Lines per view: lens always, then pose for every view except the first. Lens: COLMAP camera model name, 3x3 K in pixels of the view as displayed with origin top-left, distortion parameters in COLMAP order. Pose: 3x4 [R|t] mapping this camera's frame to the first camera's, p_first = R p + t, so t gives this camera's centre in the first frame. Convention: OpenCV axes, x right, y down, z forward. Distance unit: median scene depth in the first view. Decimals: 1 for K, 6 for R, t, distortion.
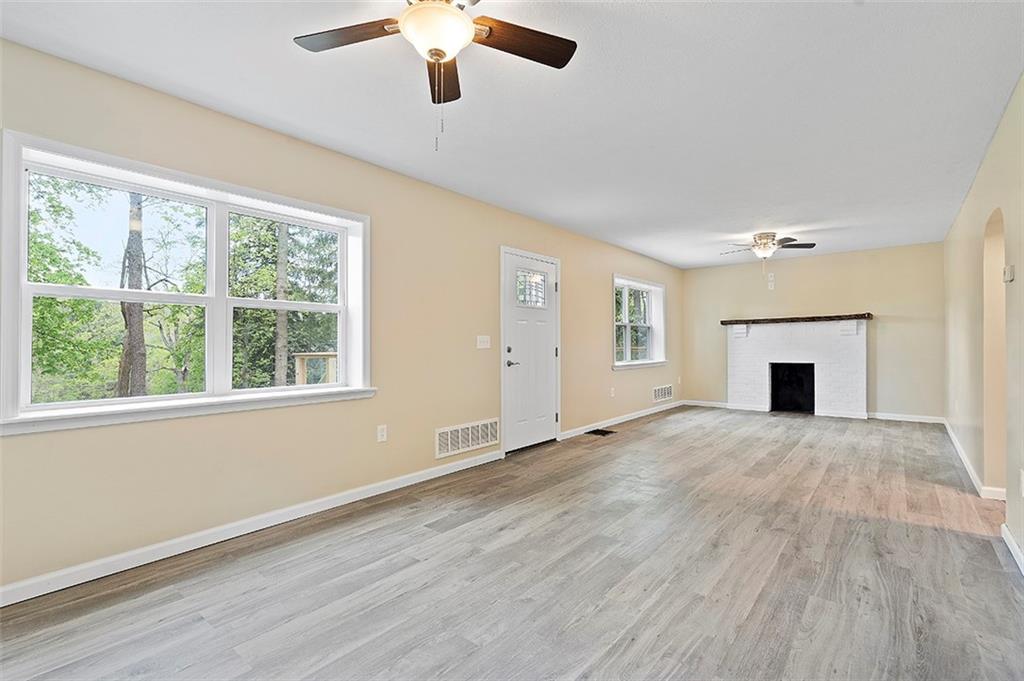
lens RADIAL K [[466.6, 0, 511.7], [0, 466.6, 343.7], [0, 0, 1]] dist [0.002505, -0.000276]
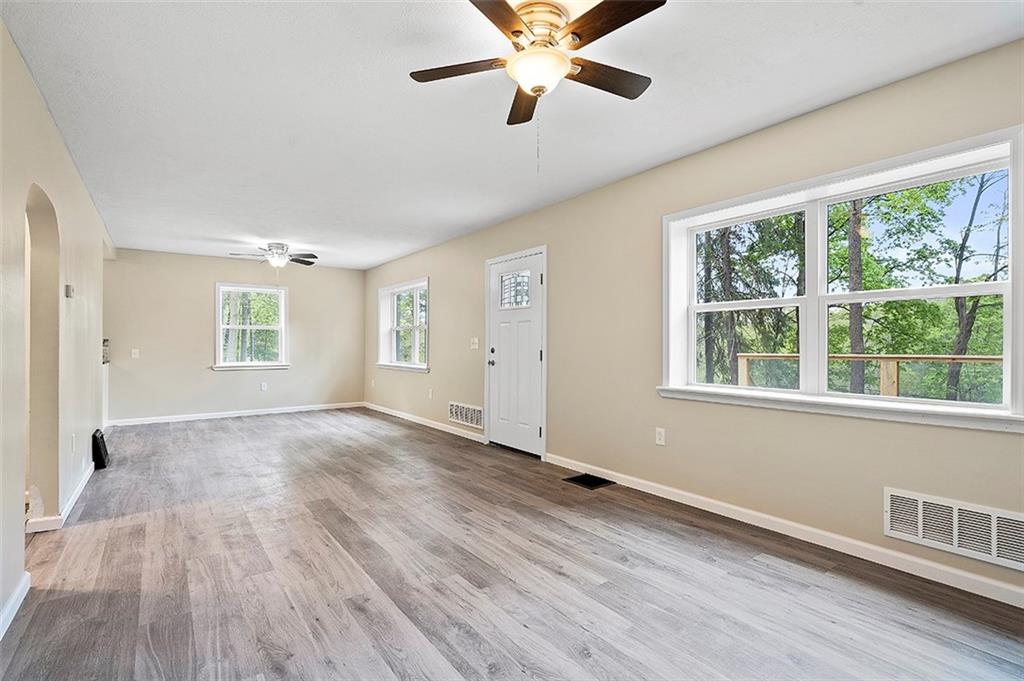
lens RADIAL K [[466.6, 0, 505.5], [0, 466.6, 336.5], [0, 0, 1]] dist [0.002505, -0.000276]
pose [[-0.242838, -0.010767, -0.970007, 1.077547], [0.000072, 0.999938, -0.011117, -0.007933], [0.970067, -0.002770, -0.242823, 1.311512]]
